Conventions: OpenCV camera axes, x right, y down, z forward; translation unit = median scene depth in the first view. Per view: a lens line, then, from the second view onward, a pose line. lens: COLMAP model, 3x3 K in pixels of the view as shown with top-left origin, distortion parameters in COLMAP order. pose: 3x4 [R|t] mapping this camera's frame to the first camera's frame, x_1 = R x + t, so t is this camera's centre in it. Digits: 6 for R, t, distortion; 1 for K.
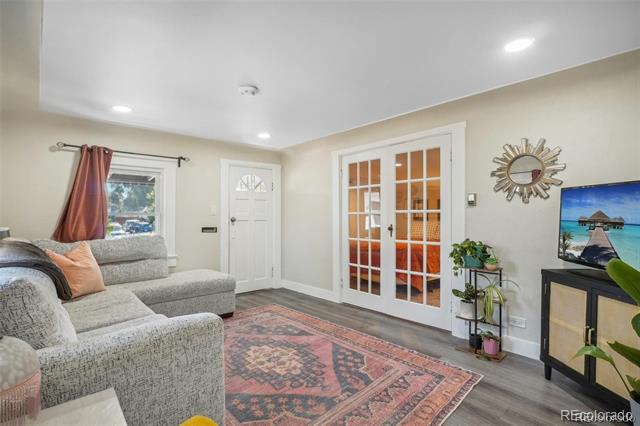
lens RADIAL K [[312.6, 0, 315.9], [0, 312.6, 215.4], [0, 0, 1]] dist [0.003711, 0.000636]
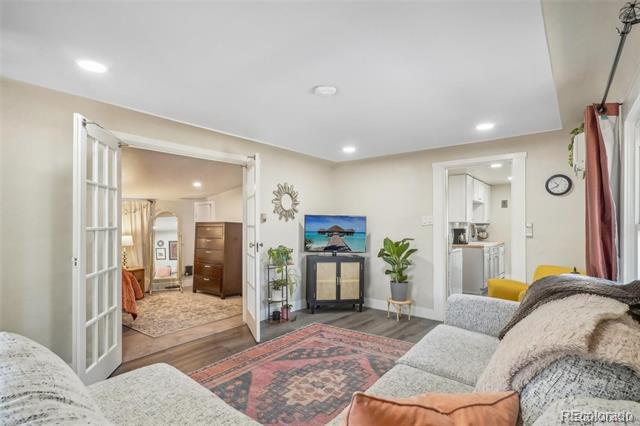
lens RADIAL K [[323.1, 0, 319.9], [0, 323.1, 235.7], [0, 0, 1]] dist [0.004792, 0.000661]
pose [[-0.184930, -0.029519, 0.982308, -1.162881], [-0.006054, 0.999564, 0.028898, -0.016502], [-0.982733, -0.000603, -0.185028, 1.270075]]
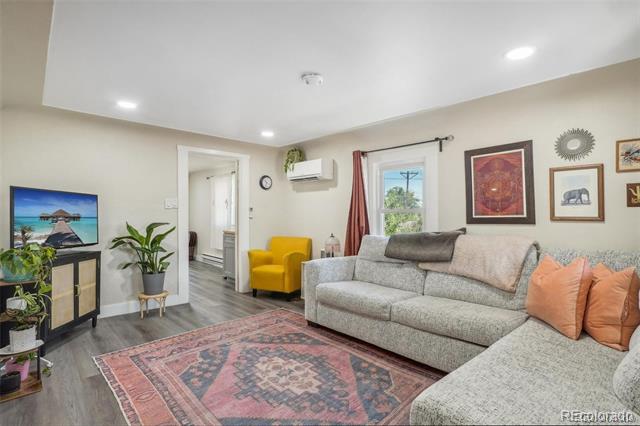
lens RADIAL K [[312.6, 0, 315.9], [0, 312.6, 215.4], [0, 0, 1]] dist [0.003711, 0.000636]
pose [[-0.999990, -0.001051, -0.004312, -0.234673], [-0.001046, 0.999999, -0.001165, 0.013386], [0.004314, -0.001160, -0.999990, 2.045992]]
